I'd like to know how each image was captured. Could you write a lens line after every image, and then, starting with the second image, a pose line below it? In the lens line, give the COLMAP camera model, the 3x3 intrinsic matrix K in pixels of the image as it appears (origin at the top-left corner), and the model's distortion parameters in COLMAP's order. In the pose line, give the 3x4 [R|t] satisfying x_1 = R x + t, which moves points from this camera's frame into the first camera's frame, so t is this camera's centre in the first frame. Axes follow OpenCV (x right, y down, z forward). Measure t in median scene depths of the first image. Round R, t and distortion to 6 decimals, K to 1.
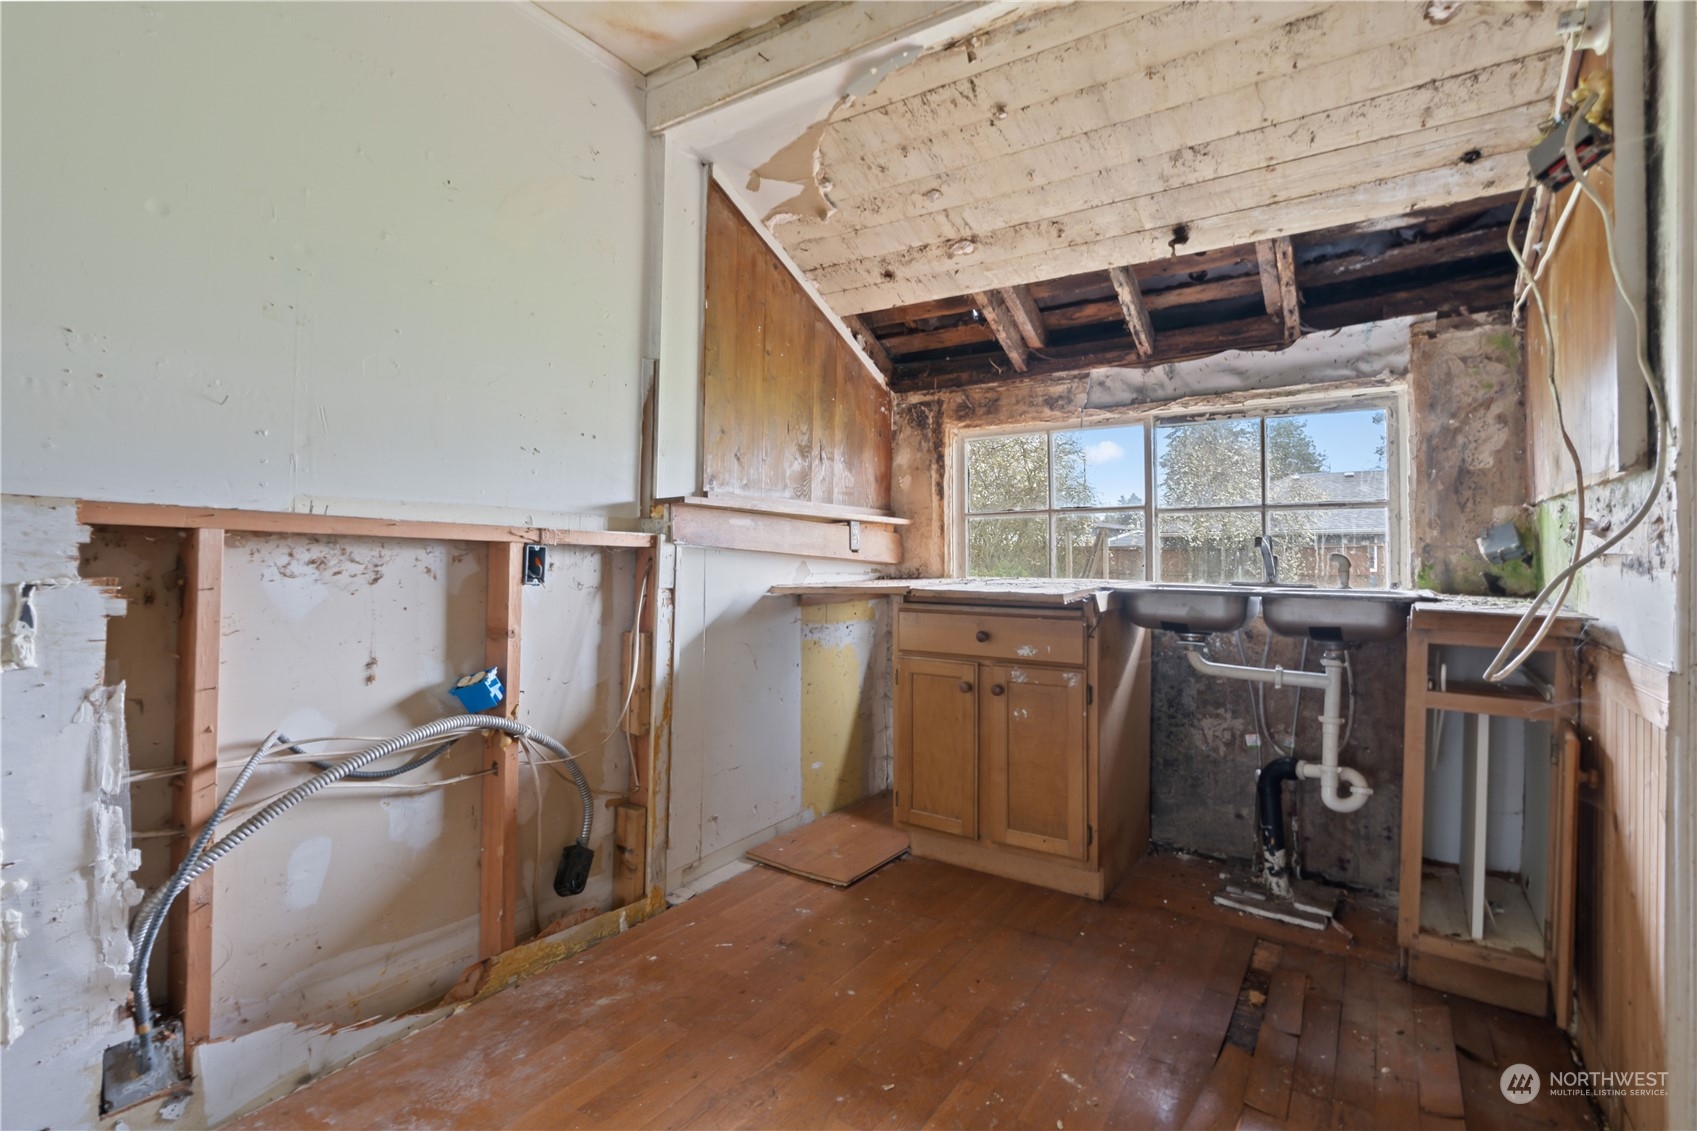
lens RADIAL K [[789.6, 0, 846.9], [0, 789.6, 554.8], [0, 0, 1]] dist [-0.003015, 0.000456]
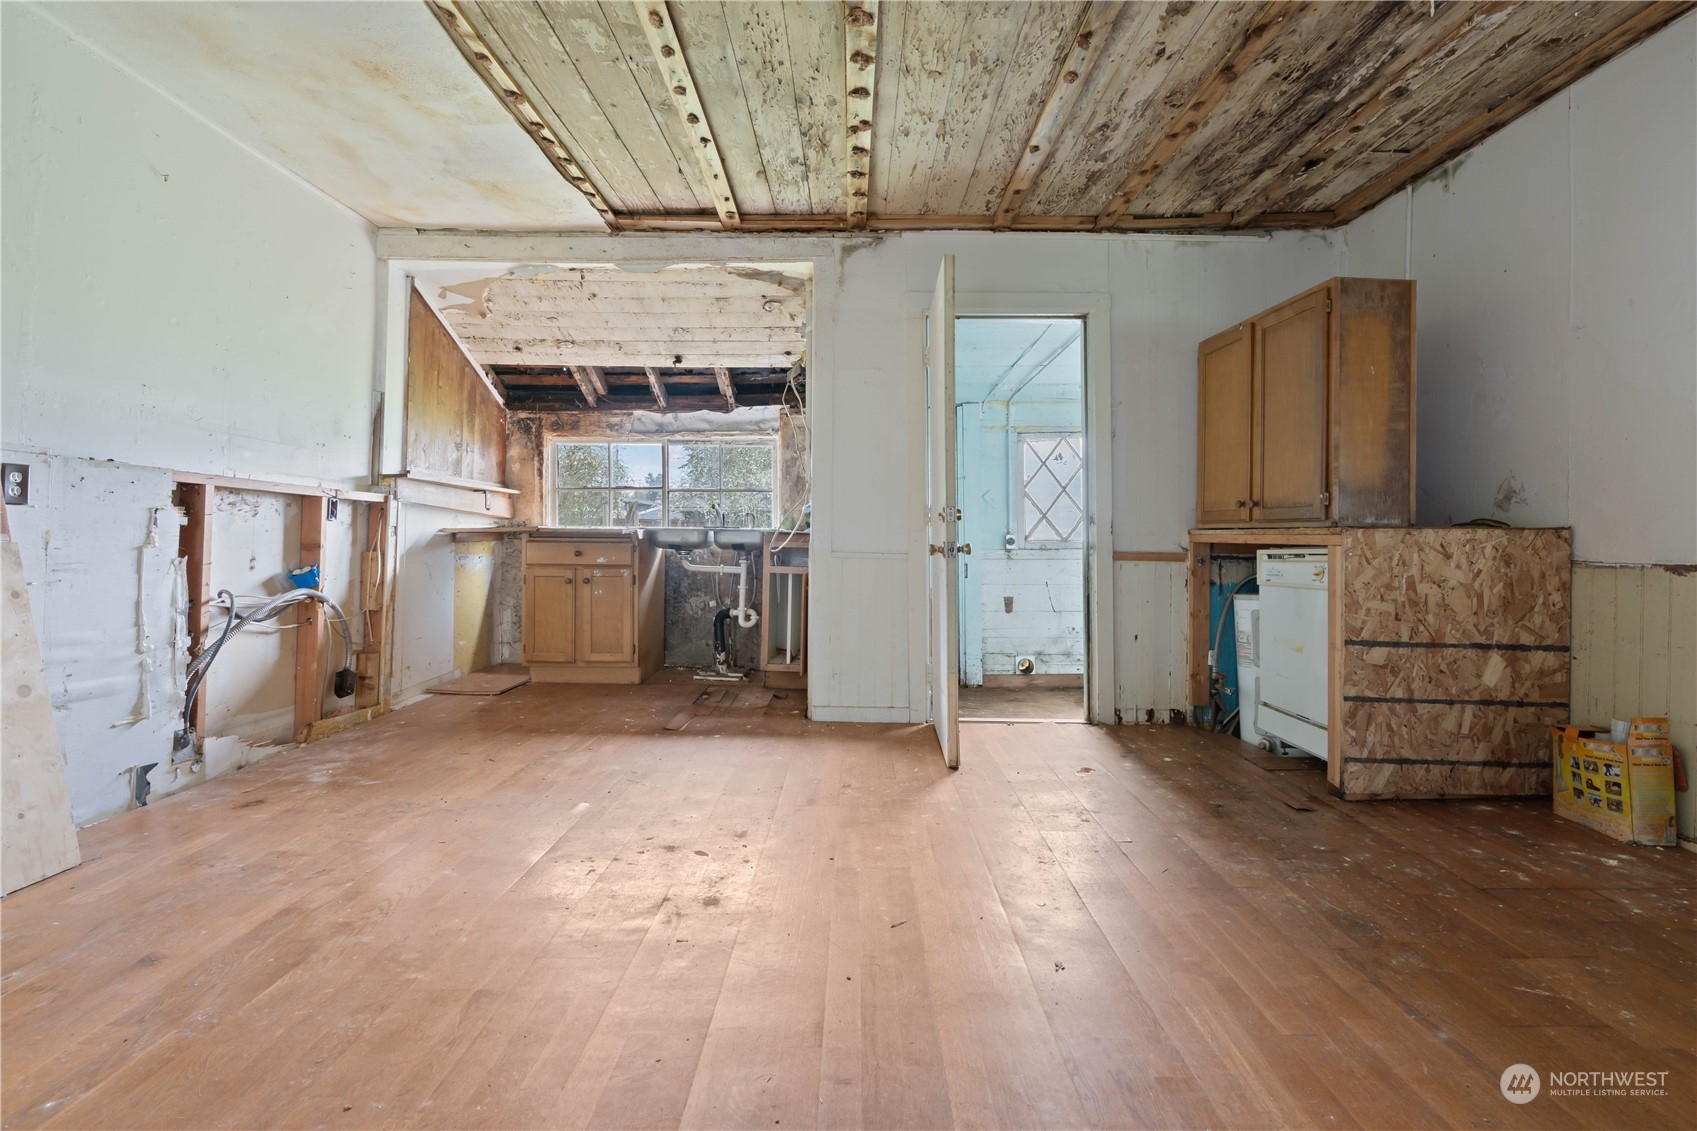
lens RADIAL K [[794.9, 0, 877.2], [0, 794.9, 524.3], [0, 0, 1]] dist [-0.001550, -0.000010]
pose [[0.816747, 0.006671, 0.576957, -0.345990], [-0.001340, 0.999952, -0.009665, 0.050777], [-0.576994, 0.007121, 0.816717, -0.983947]]
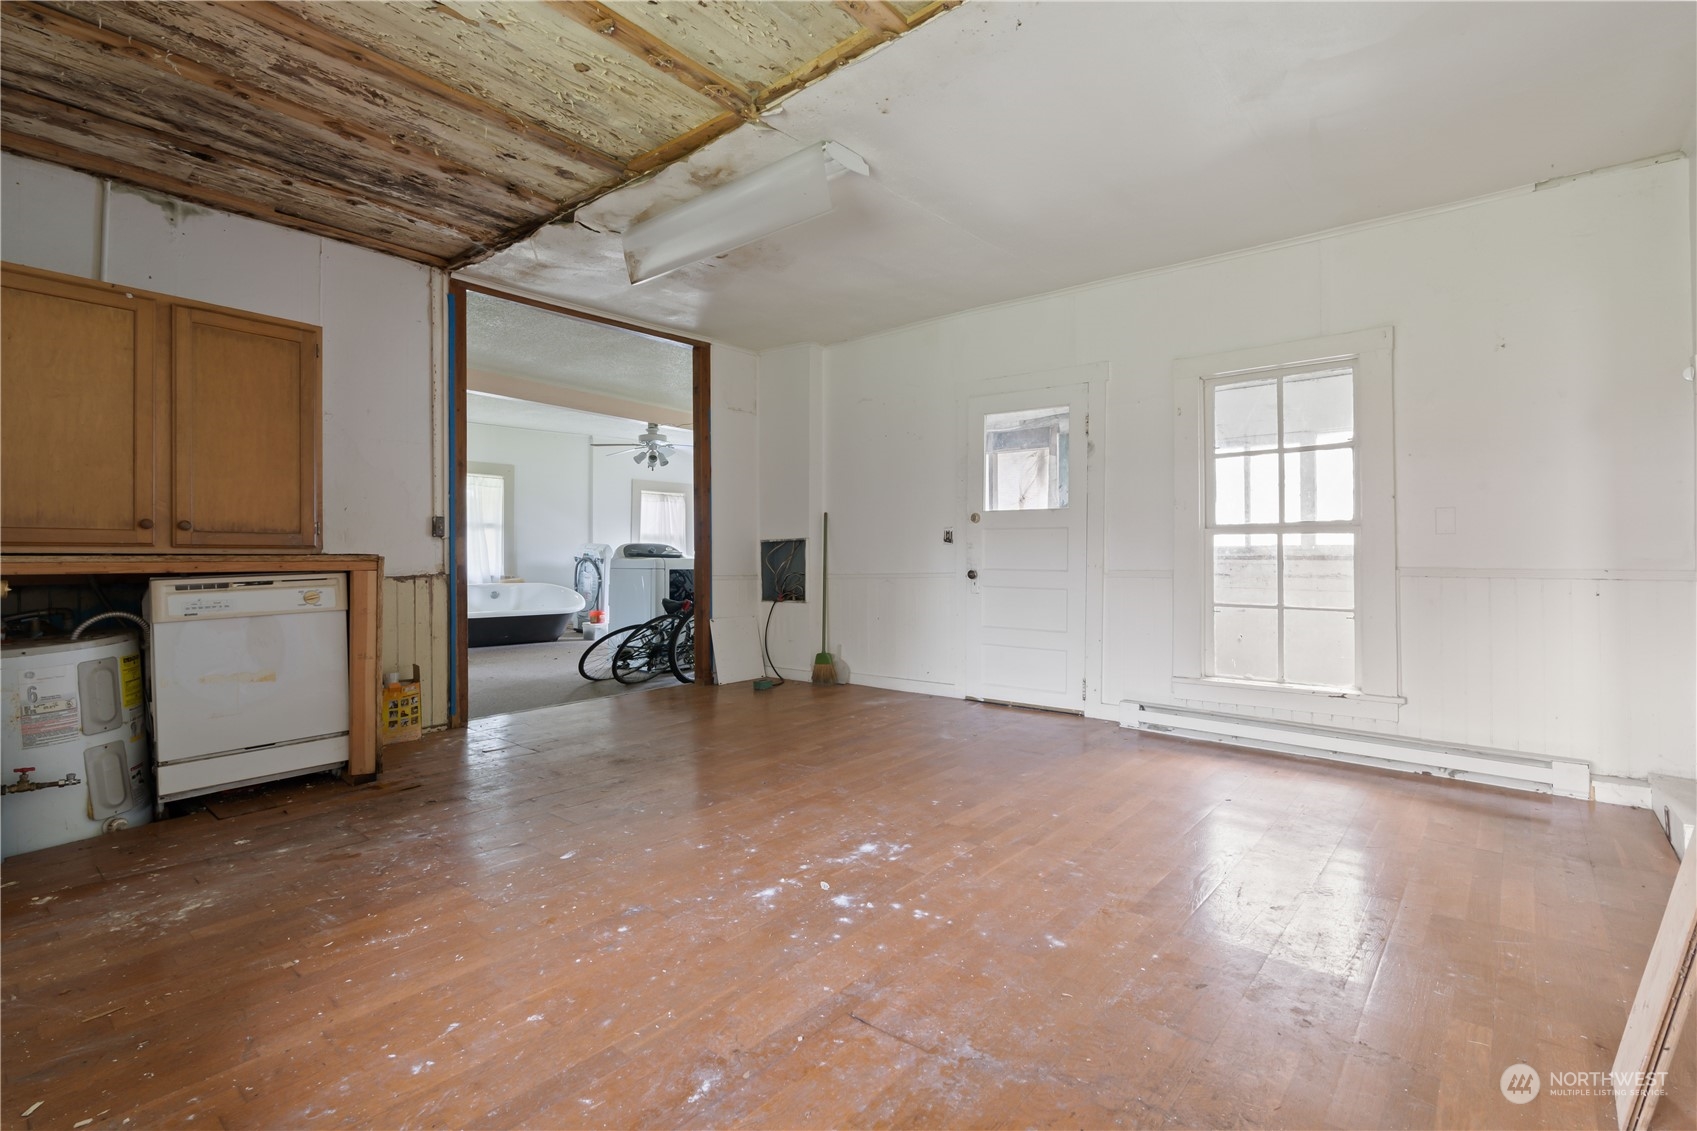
lens RADIAL K [[789.6, 0, 846.9], [0, 789.6, 554.8], [0, 0, 1]] dist [-0.003015, 0.000456]
pose [[-0.992238, -0.007748, 0.124116, -0.101395], [-0.007256, 0.999964, 0.004419, 0.029302], [-0.124145, 0.003484, -0.992258, 0.955517]]
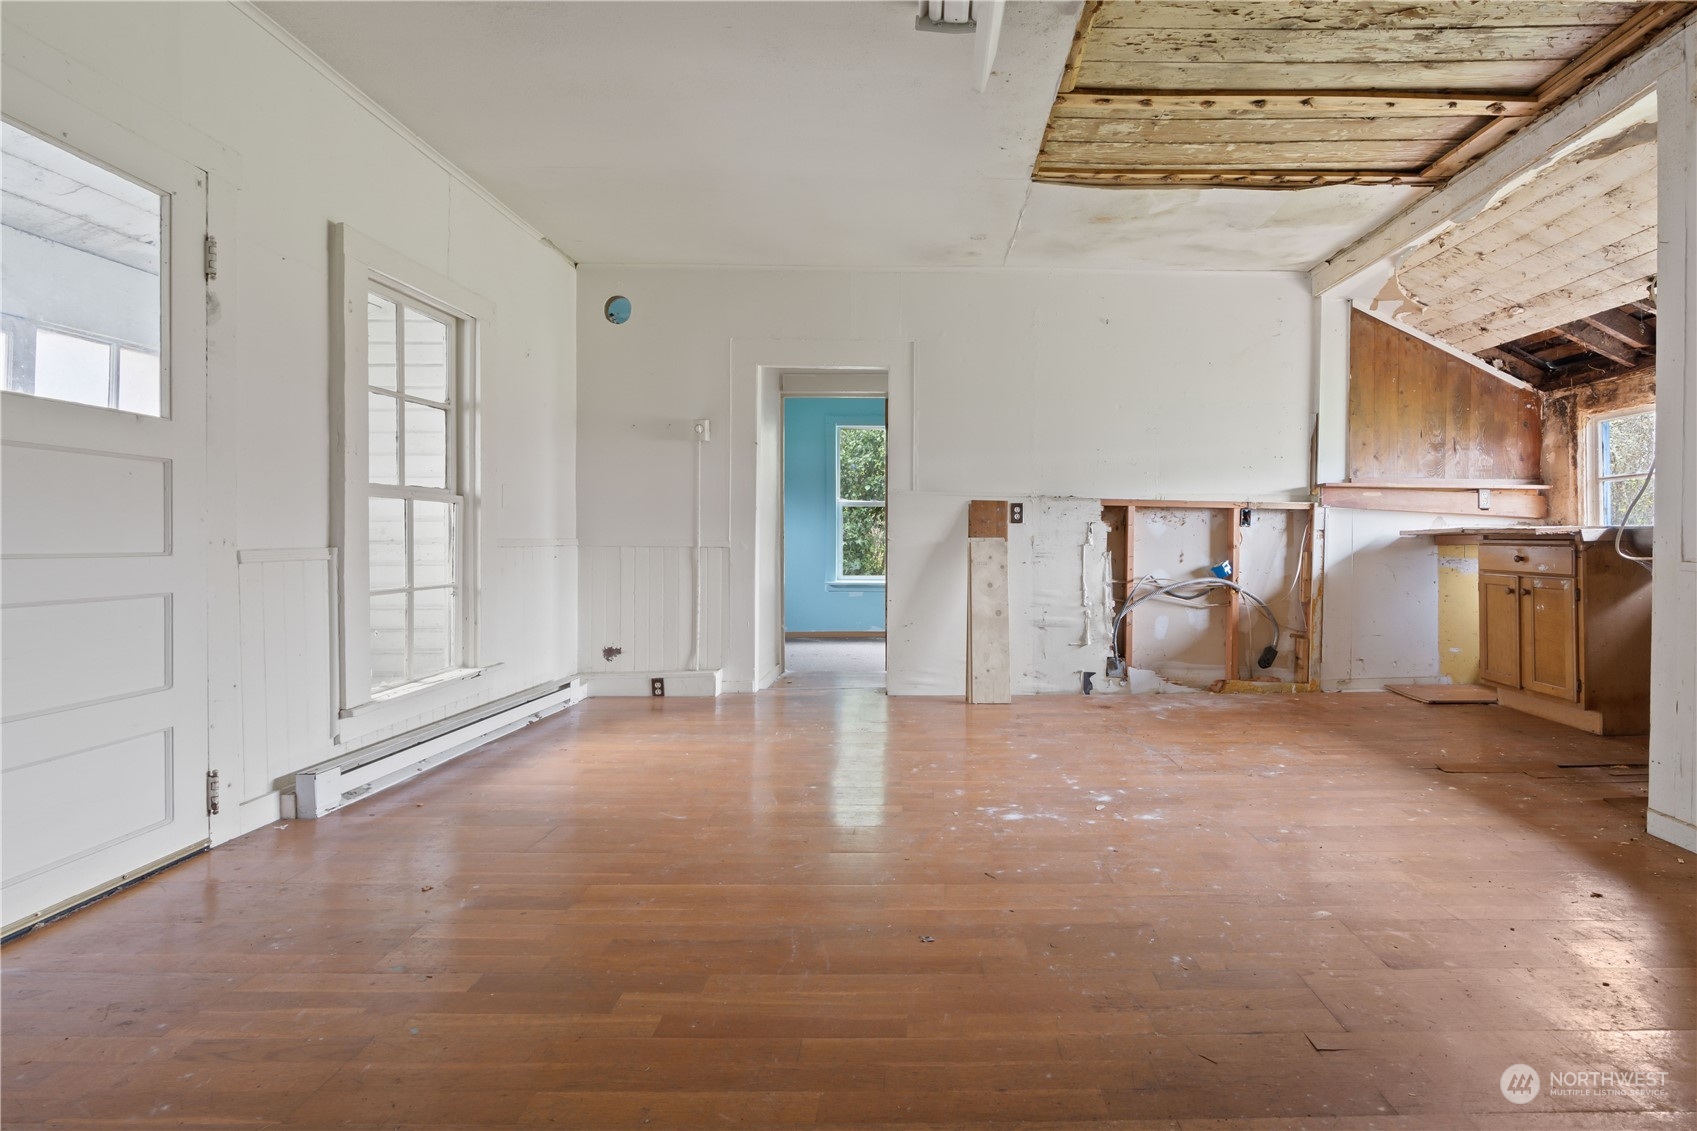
lens RADIAL K [[842.3, 0, 927.4], [0, 842.3, 542.0], [0, 0, 1]] dist [-0.001848, -0.000363]
pose [[0.556656, -0.002661, -0.830739, 0.921383], [0.004921, 0.999988, 0.000094, 0.063822], [0.830729, -0.004140, 0.556662, -0.932932]]
